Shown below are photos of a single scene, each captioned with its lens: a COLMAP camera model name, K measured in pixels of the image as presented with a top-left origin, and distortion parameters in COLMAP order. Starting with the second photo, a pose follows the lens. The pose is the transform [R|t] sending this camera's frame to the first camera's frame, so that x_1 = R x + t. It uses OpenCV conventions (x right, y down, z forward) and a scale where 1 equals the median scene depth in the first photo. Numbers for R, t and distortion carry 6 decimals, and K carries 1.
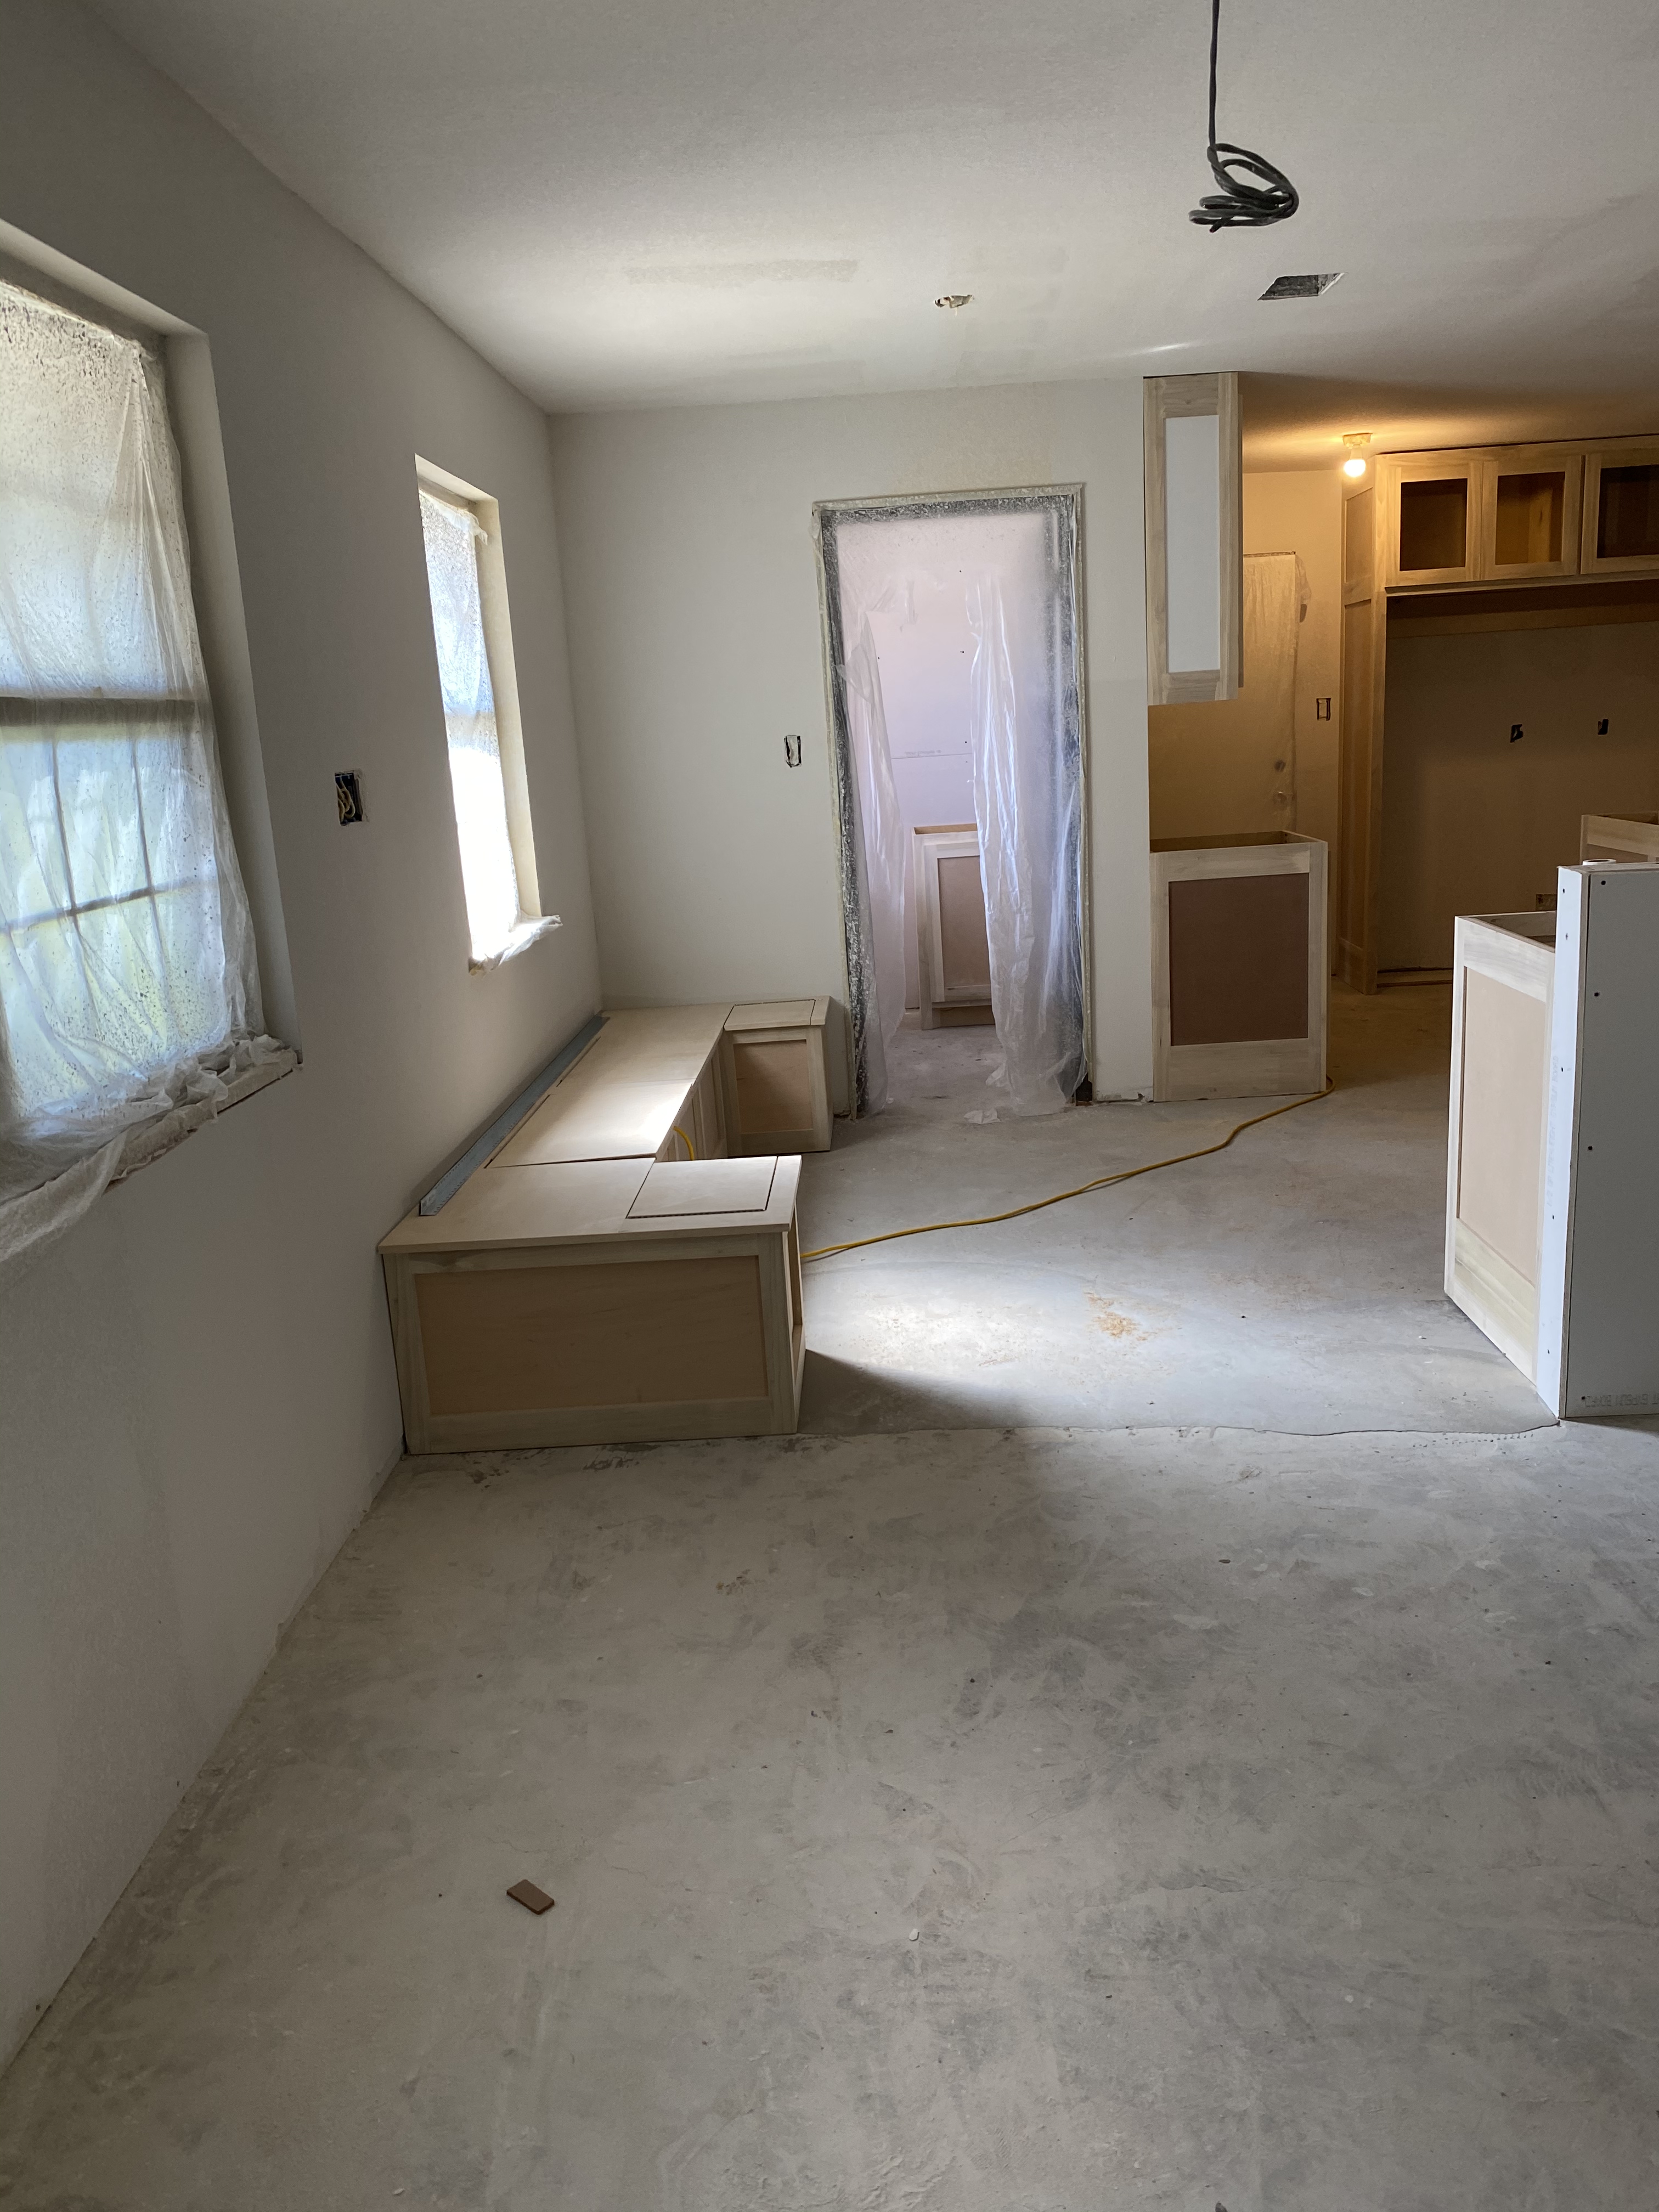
lens RADIAL K [[1704.8, 0, 829.5], [0, 1704.8, 1106.0], [0, 0, 1]] dist [-0.052983, 0.097894]
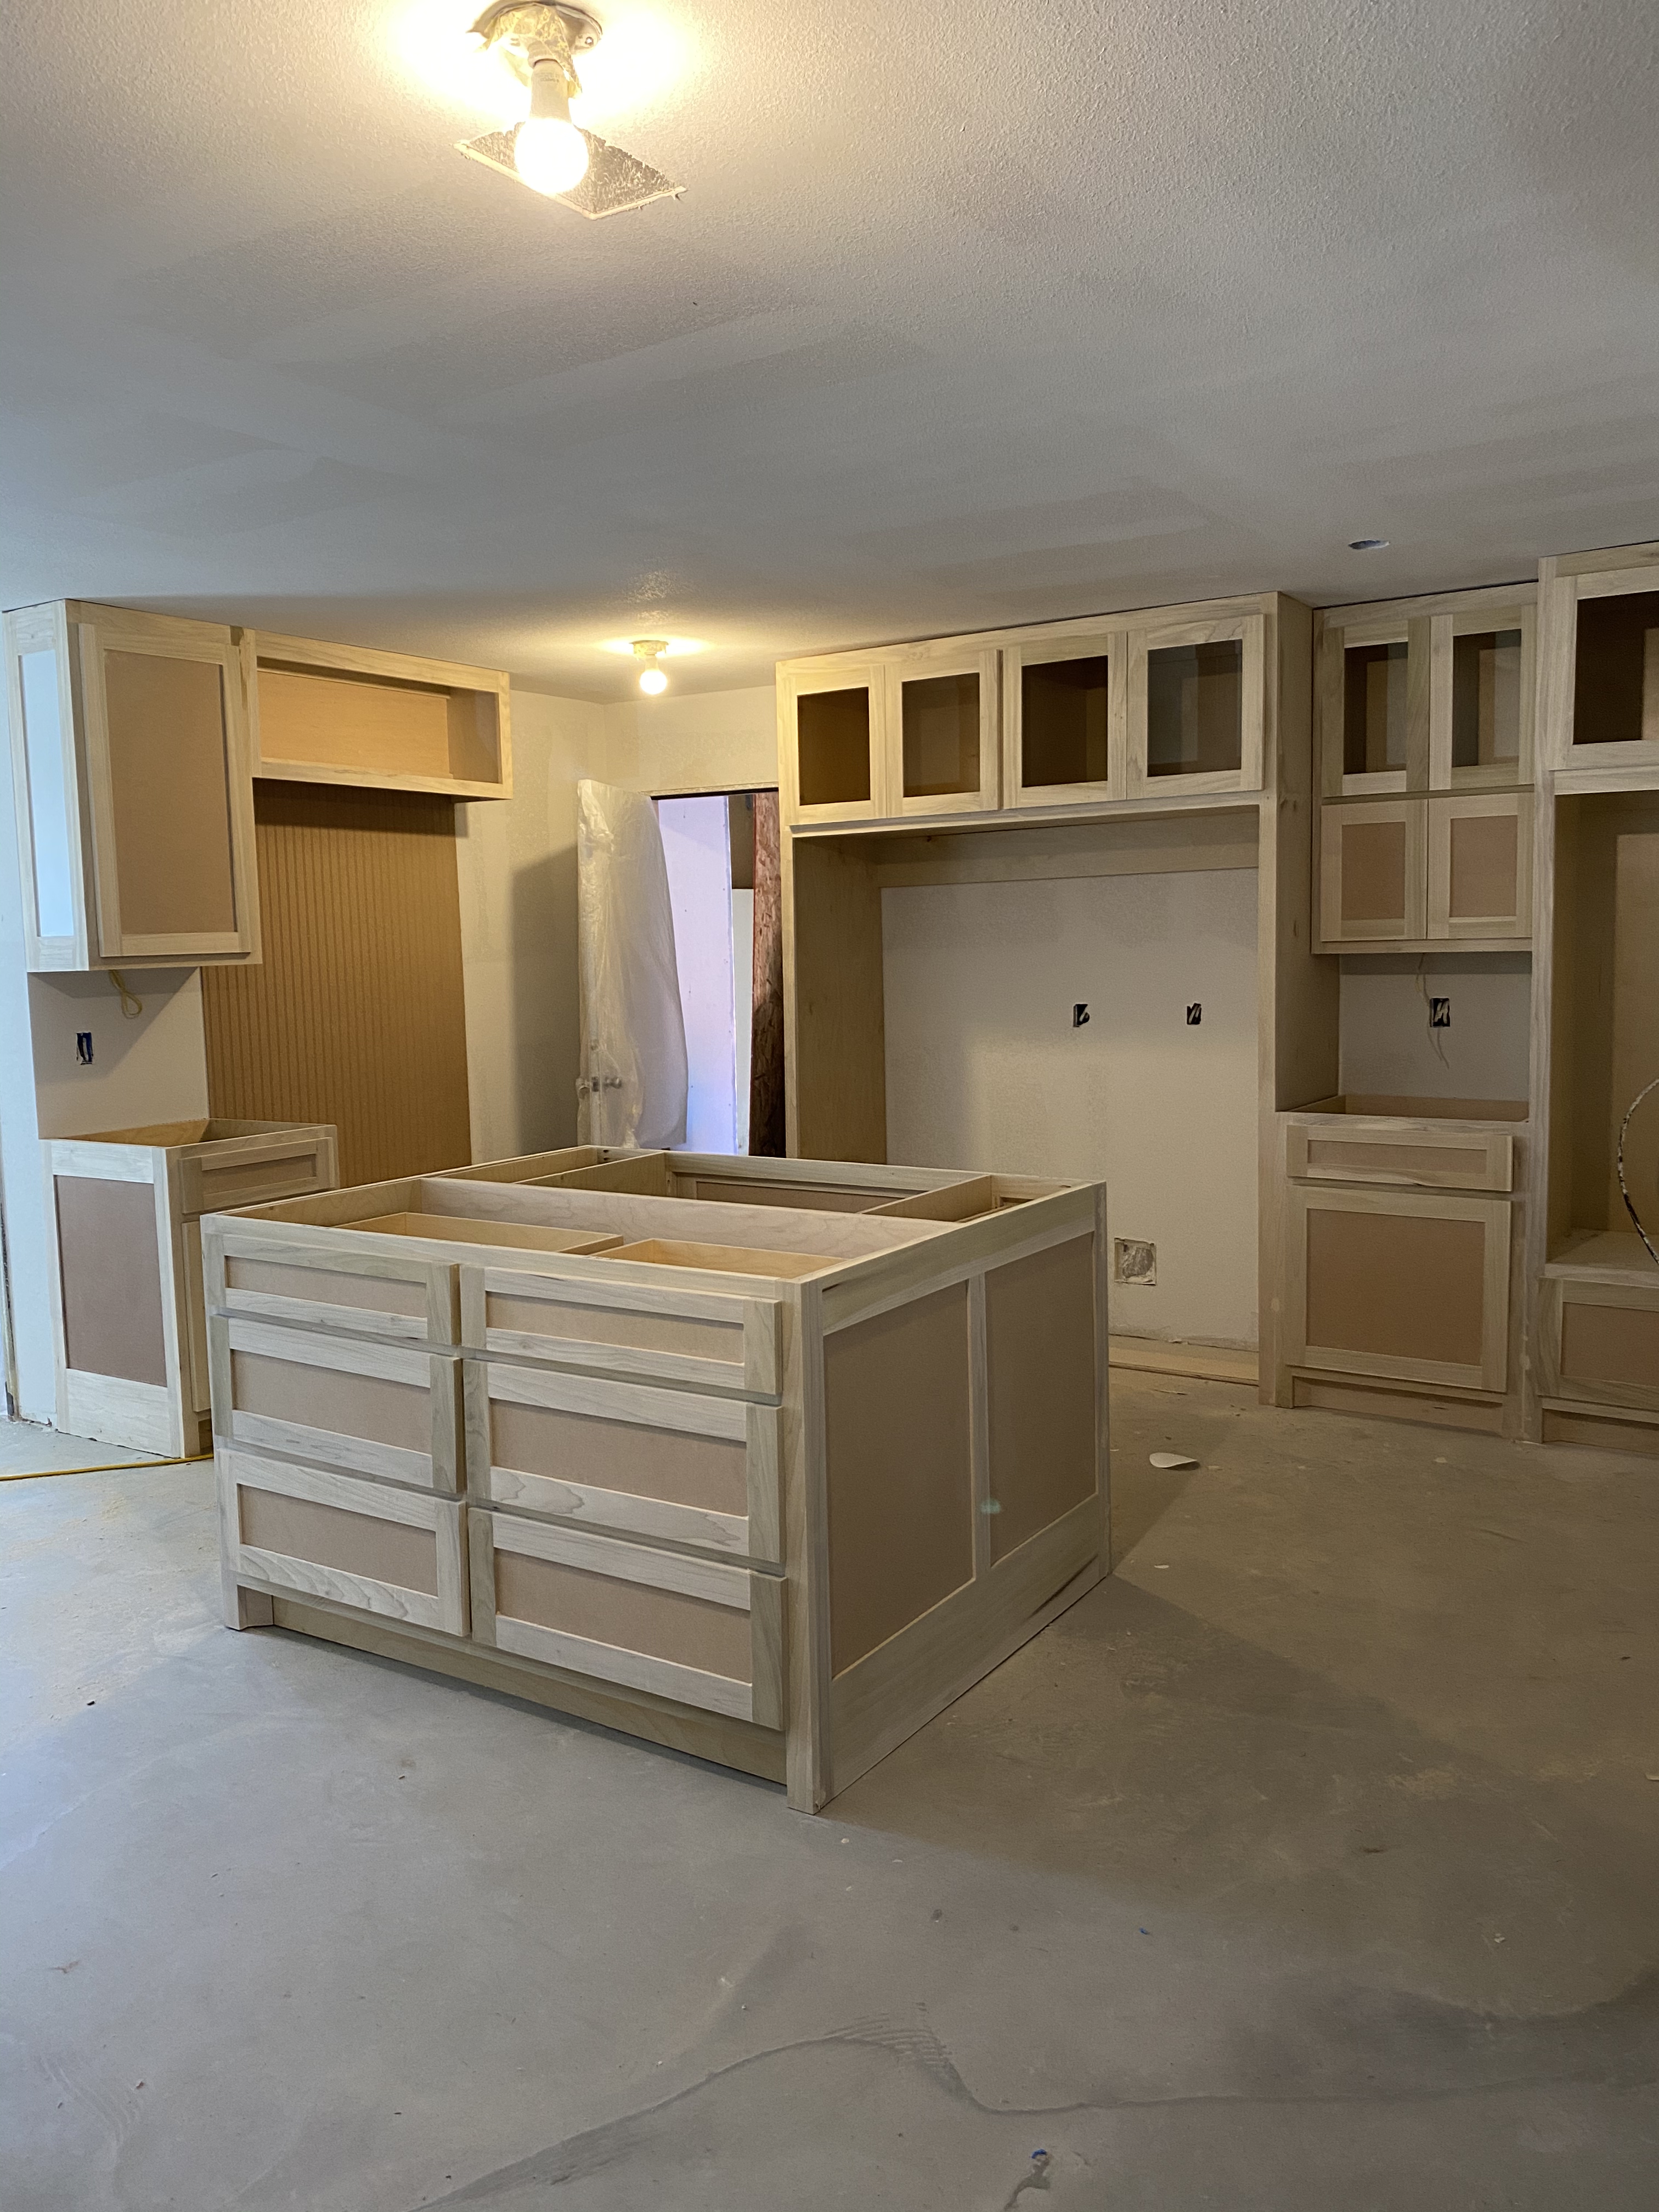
lens RADIAL K [[1704.8, 0, 829.5], [0, 1704.8, 1106.0], [0, 0, 1]] dist [-0.052983, 0.097894]
pose [[0.865098, 0.087499, -0.493912, 0.753743], [-0.139177, 0.987877, -0.068764, -0.128993], [0.481907, 0.128229, 0.866789, 0.350816]]
